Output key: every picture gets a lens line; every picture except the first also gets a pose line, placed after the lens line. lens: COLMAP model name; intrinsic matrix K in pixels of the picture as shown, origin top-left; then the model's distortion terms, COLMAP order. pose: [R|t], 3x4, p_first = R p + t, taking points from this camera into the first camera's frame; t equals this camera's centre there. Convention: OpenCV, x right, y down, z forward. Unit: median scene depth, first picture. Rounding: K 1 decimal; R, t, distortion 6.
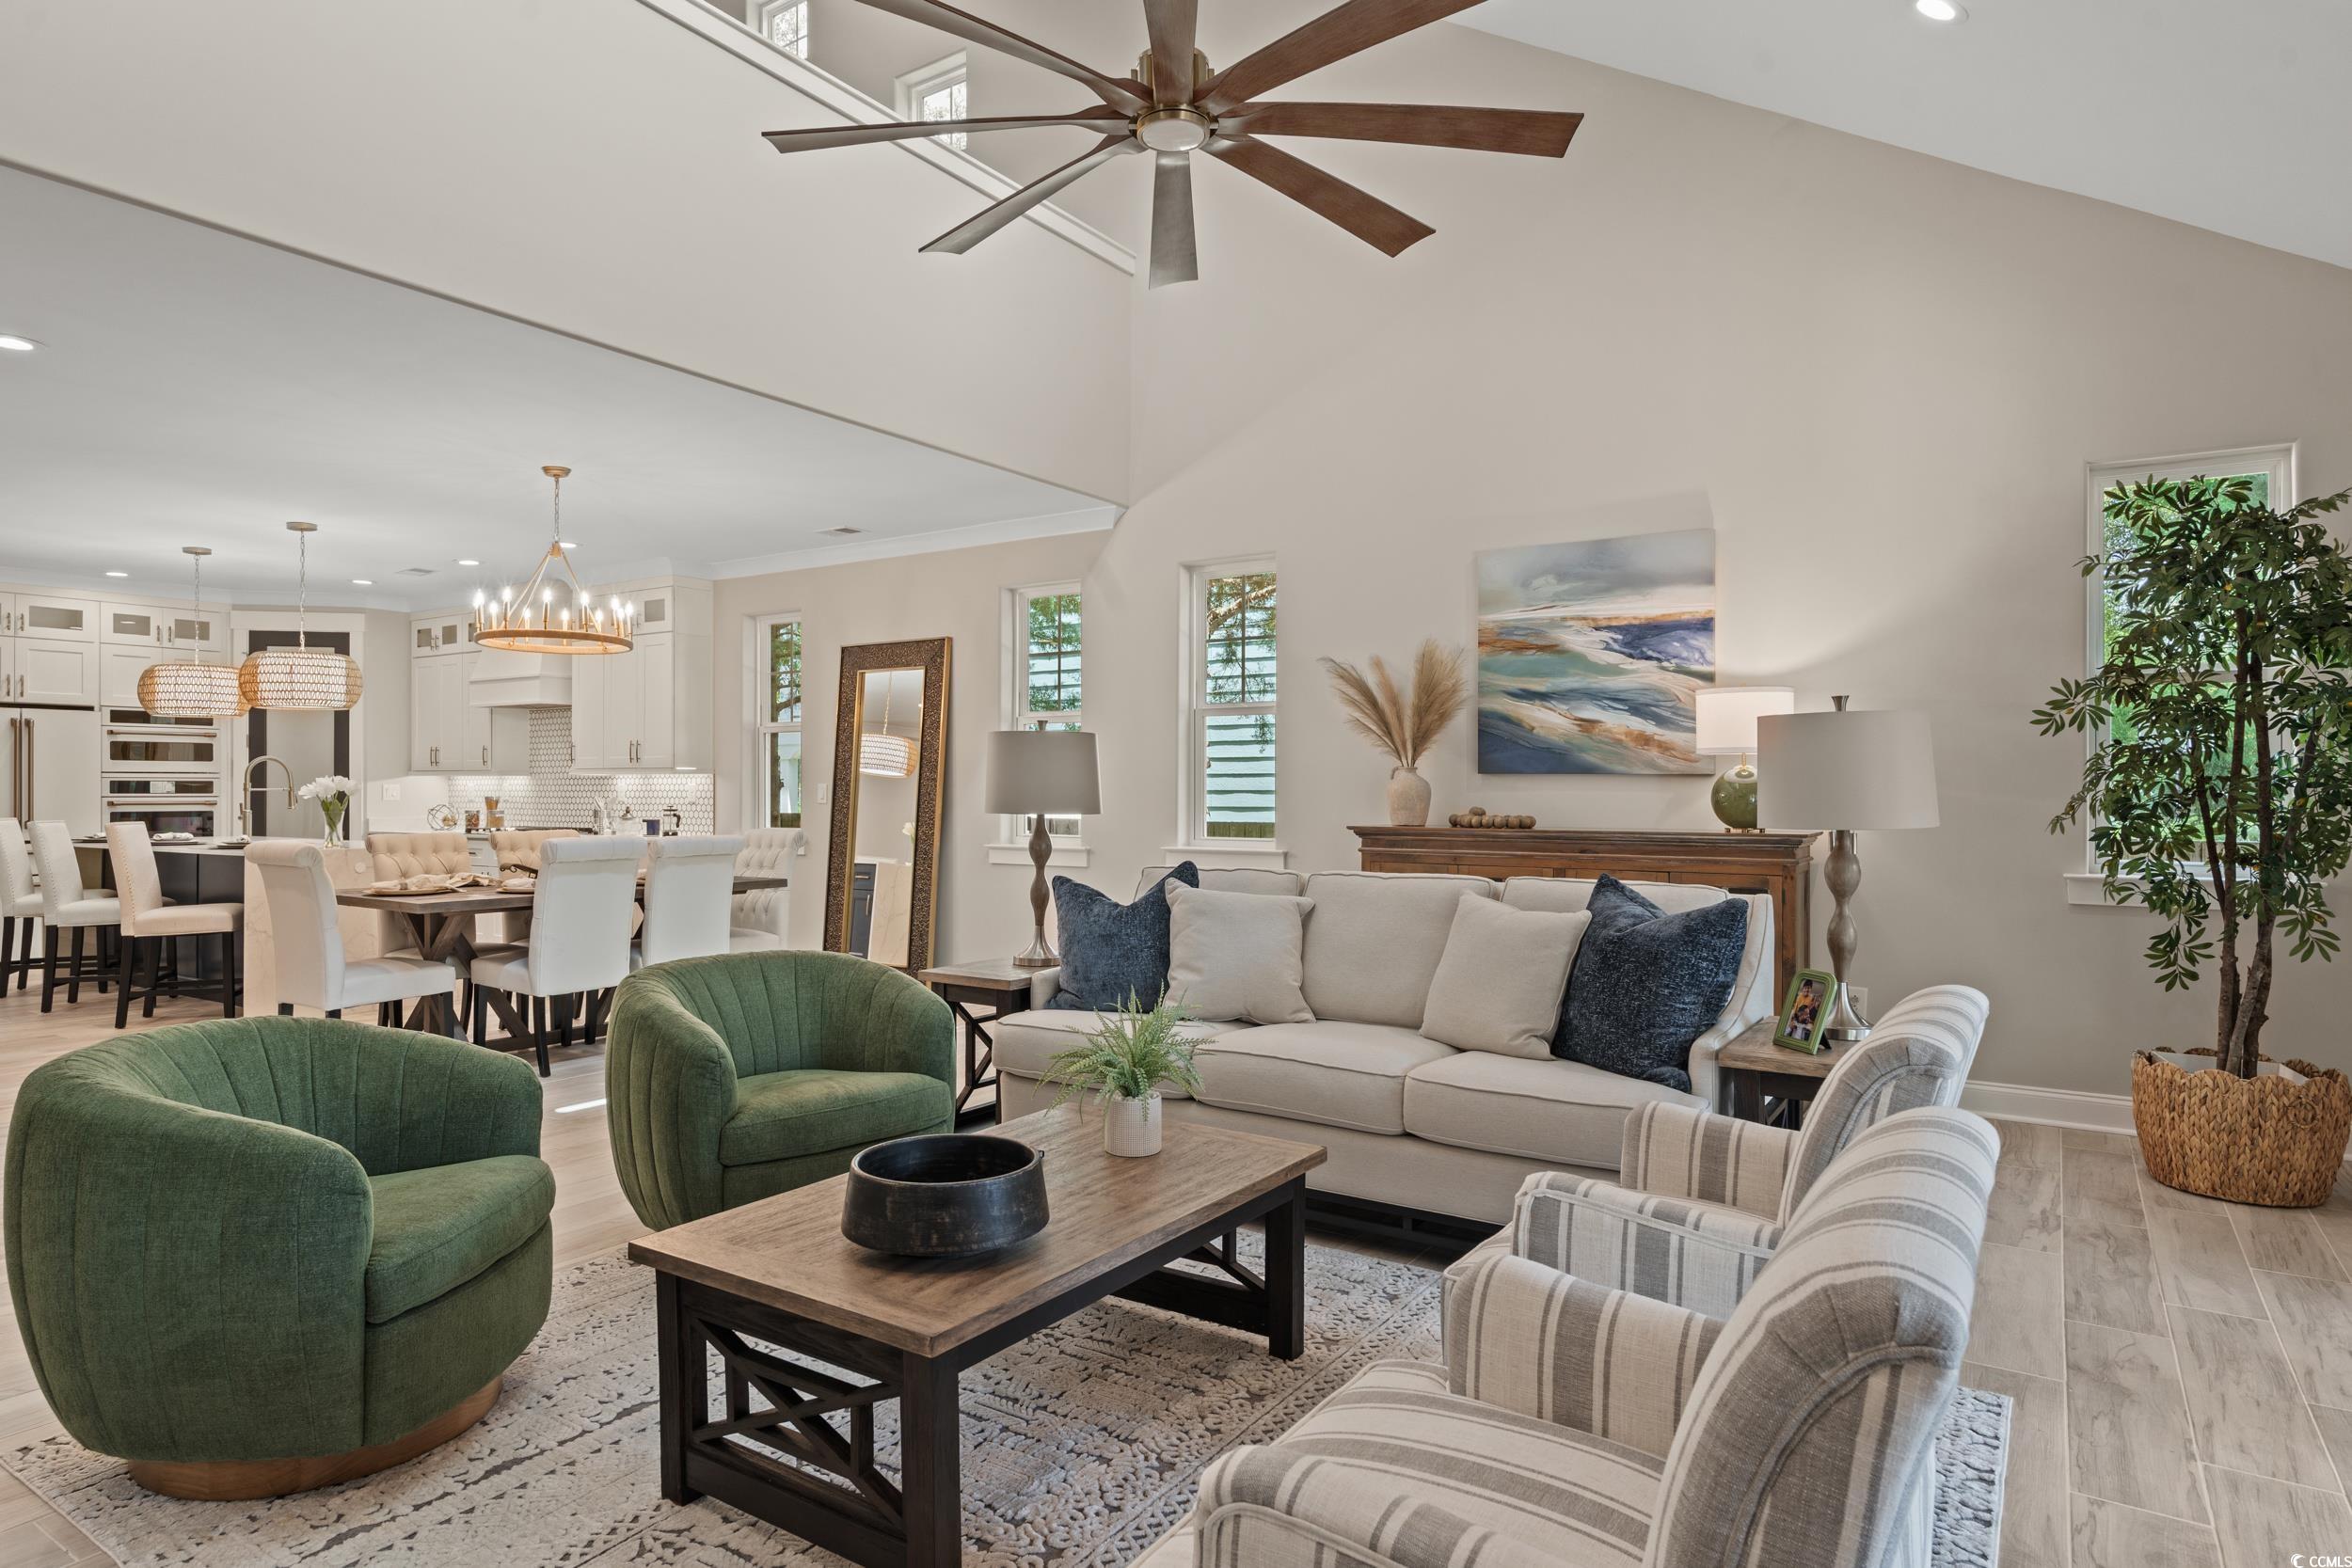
lens RADIAL K [[1327.3, 0, 1176.0], [0, 1327.3, 784.0], [0, 0, 1]] dist [-0.003624, 0.000913]
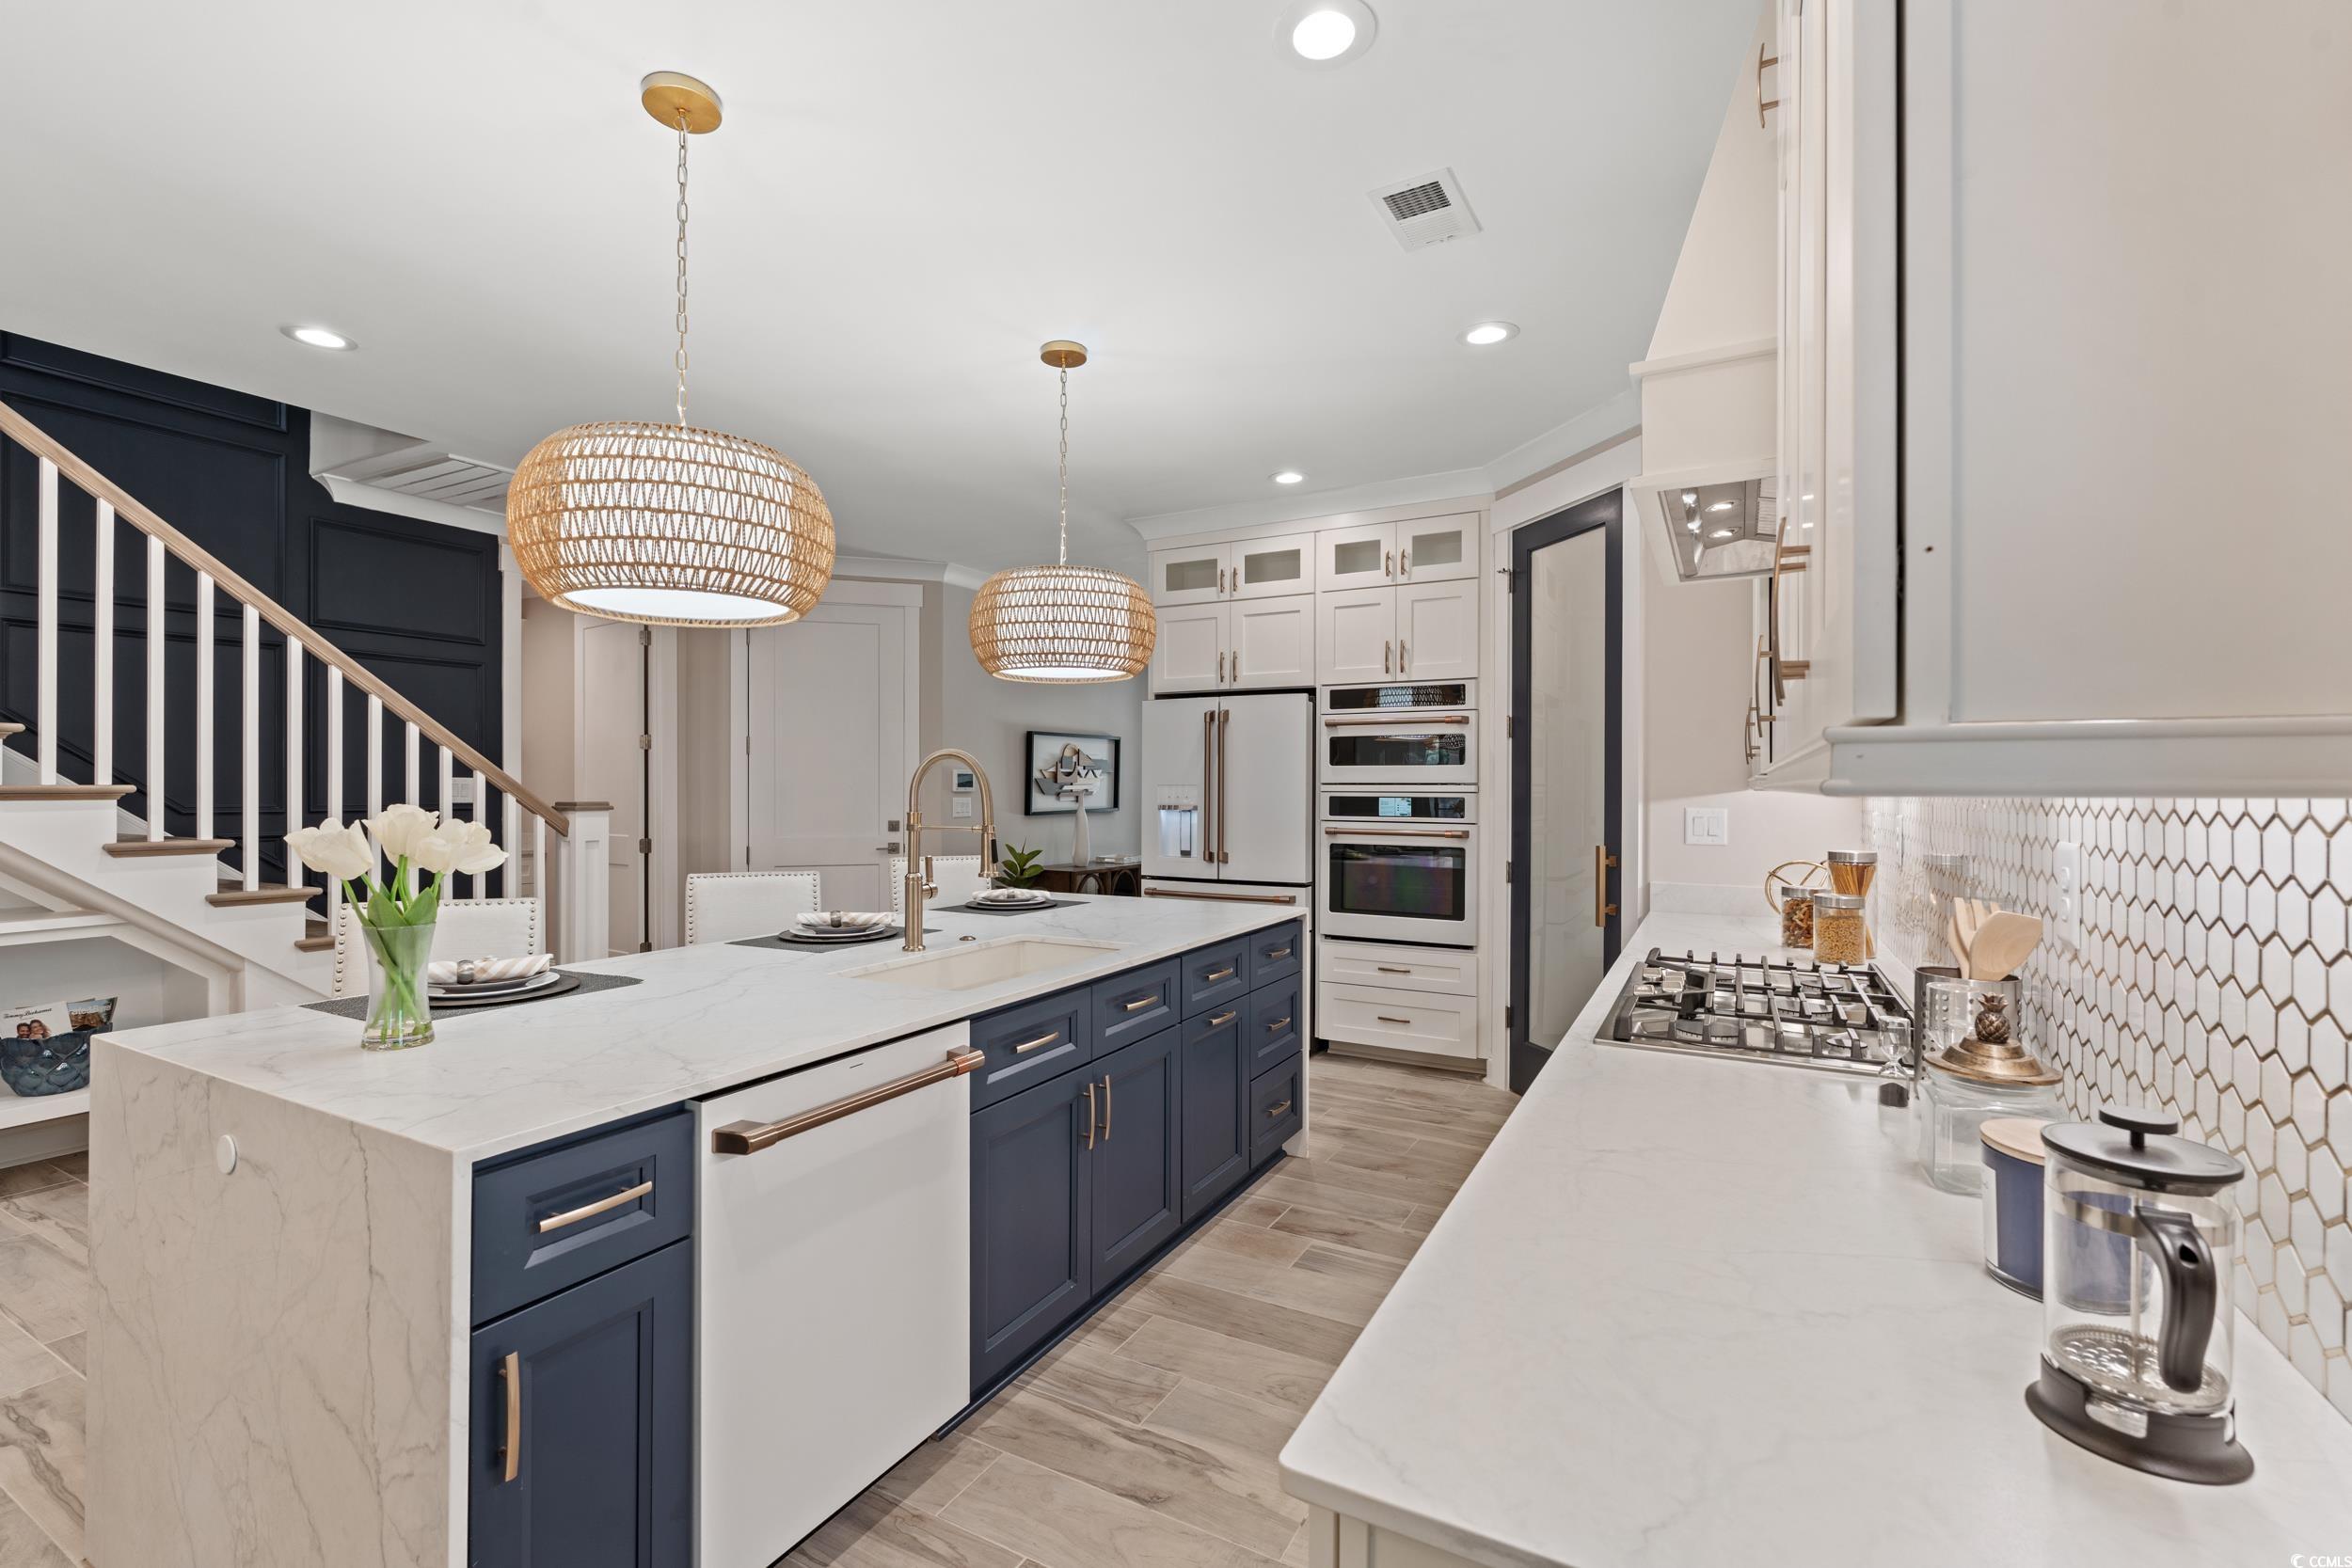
lens RADIAL K [[1041.1, 0, 1176.0], [0, 1041.1, 784.0], [0, 0, 1]] dist [0.011857, 0.000313]
pose [[0.070551, -0.002217, -0.997506, -0.292007], [-0.000502, 0.999997, -0.002258, -0.007664], [0.997508, 0.000660, 0.070550, 0.899233]]
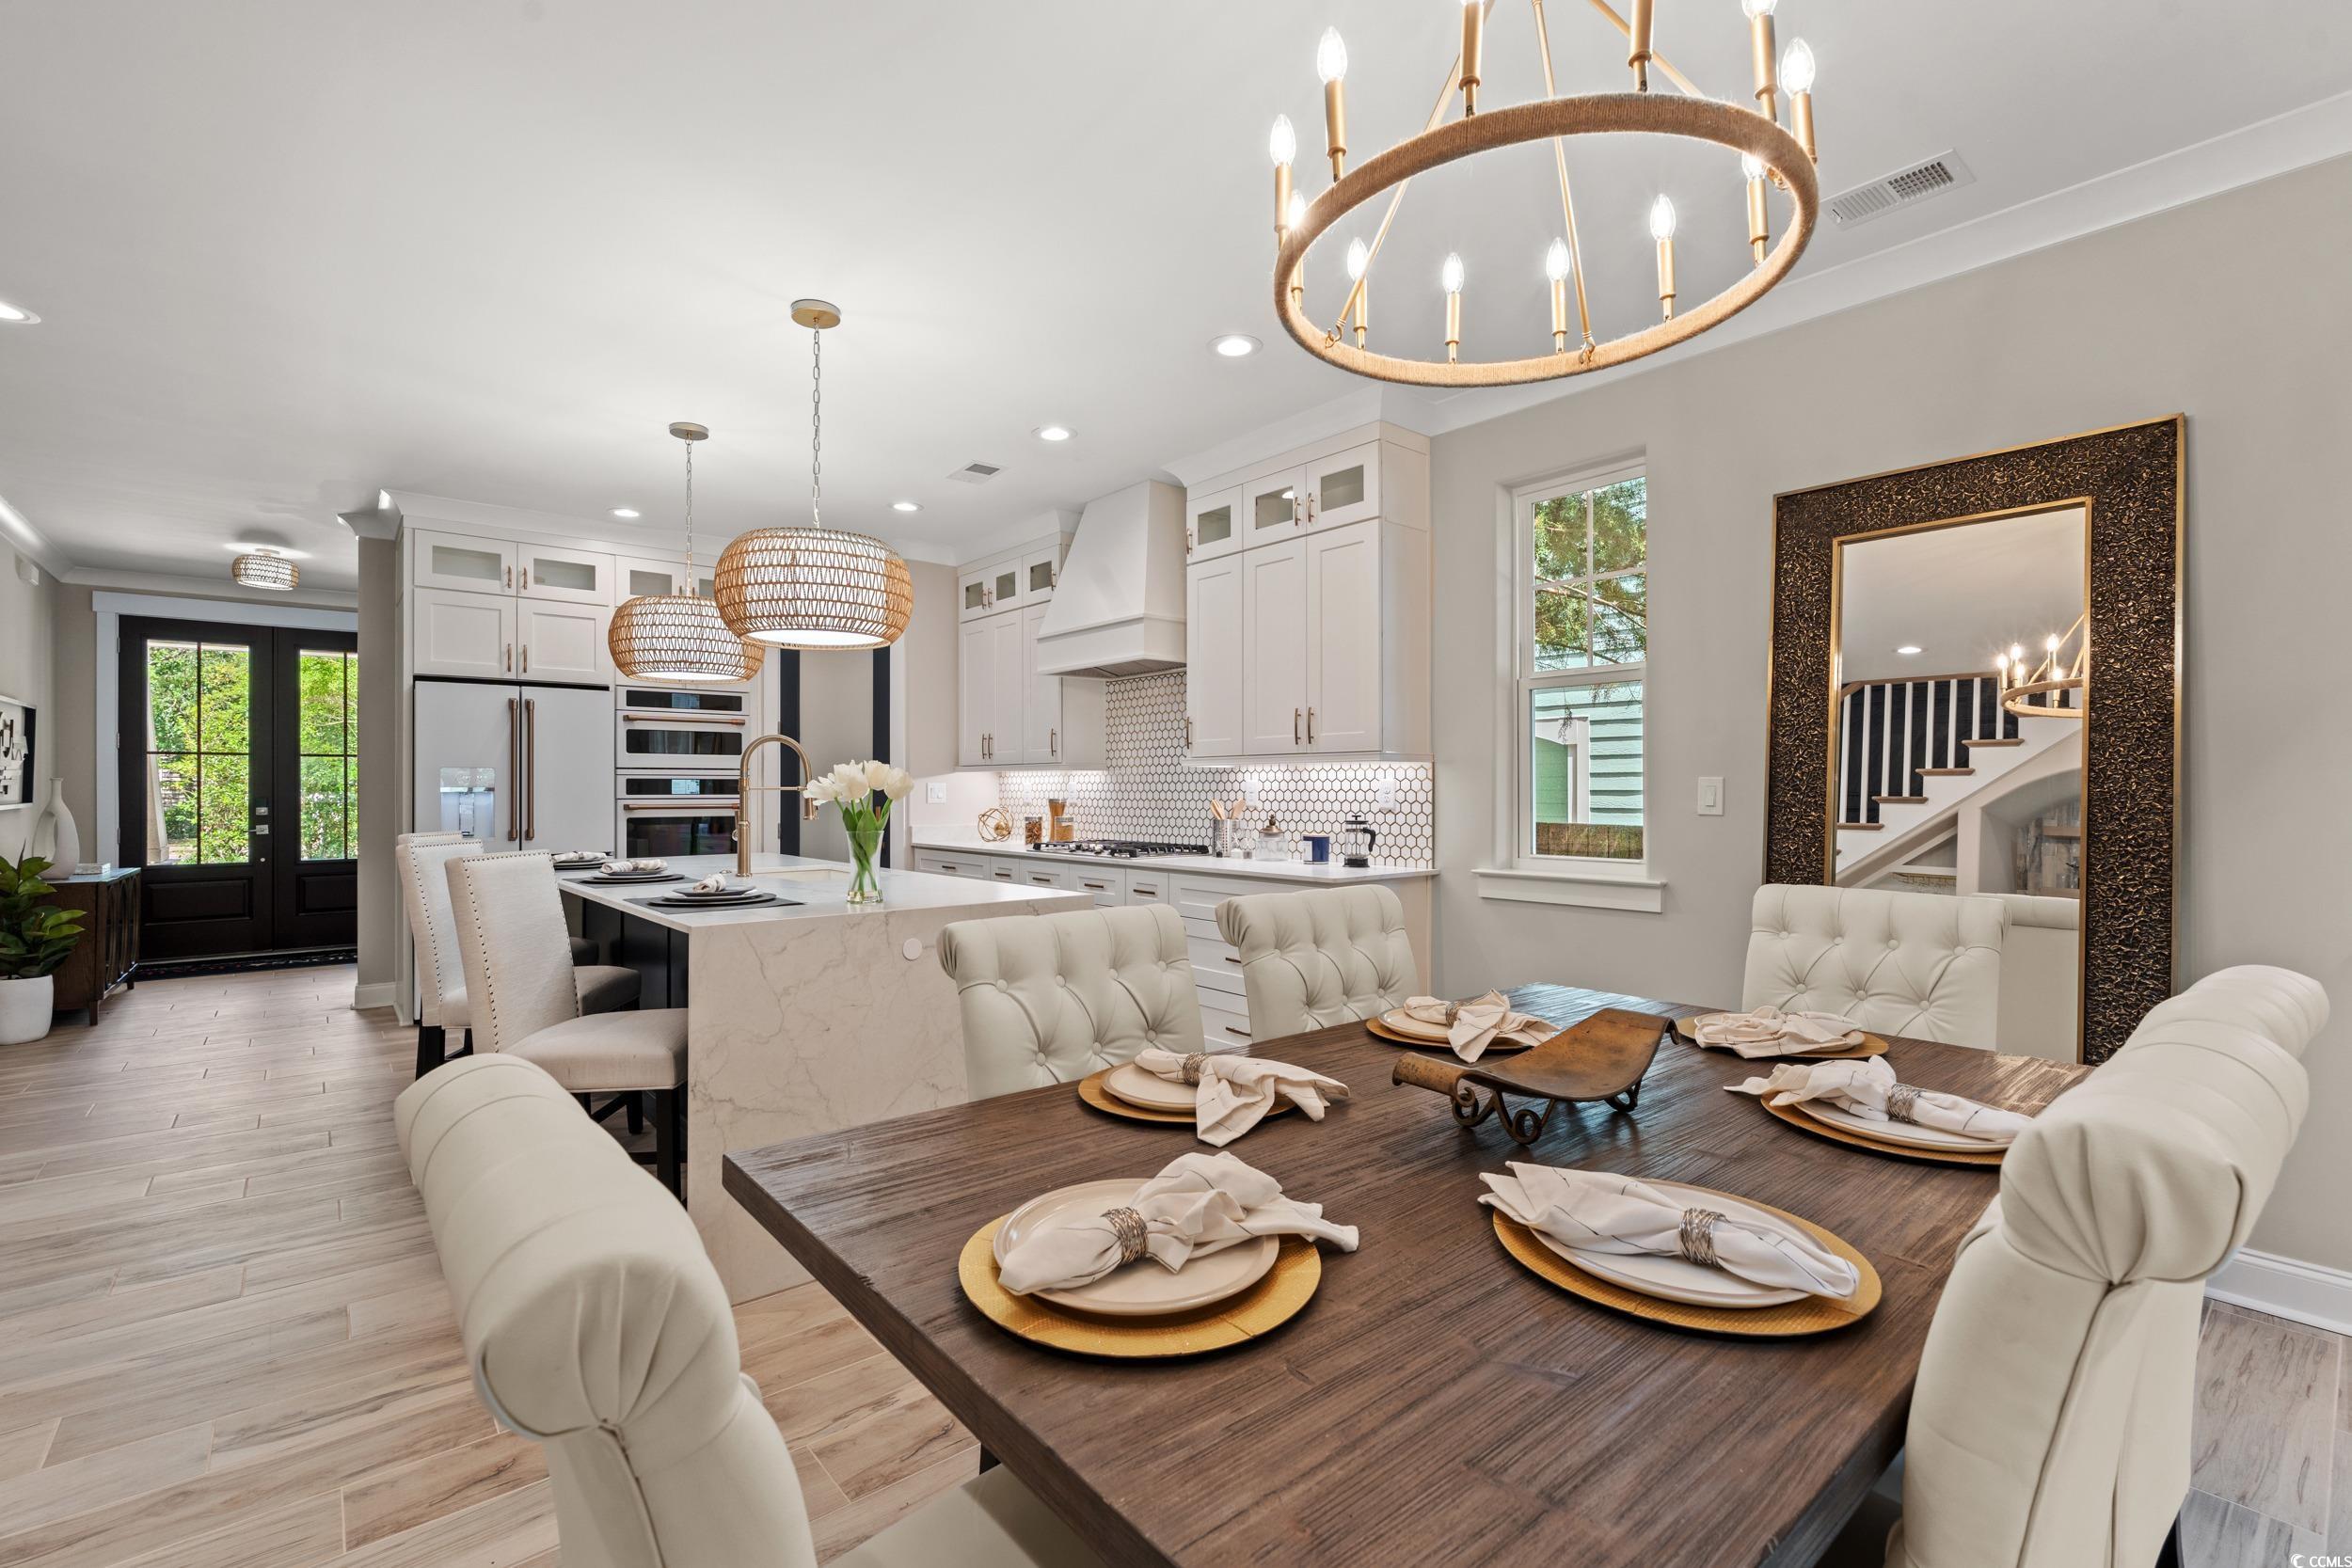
lens RADIAL K [[1037.1, 0, 1176.0], [0, 1037.1, 784.0], [0, 0, 1]] dist [-0.004532, 0.000407]
pose [[0.959155, -0.002938, -0.282866, -0.314480], [0.002445, 0.999995, -0.002094, 0.002873], [0.282871, 0.001316, 0.959157, 0.502115]]
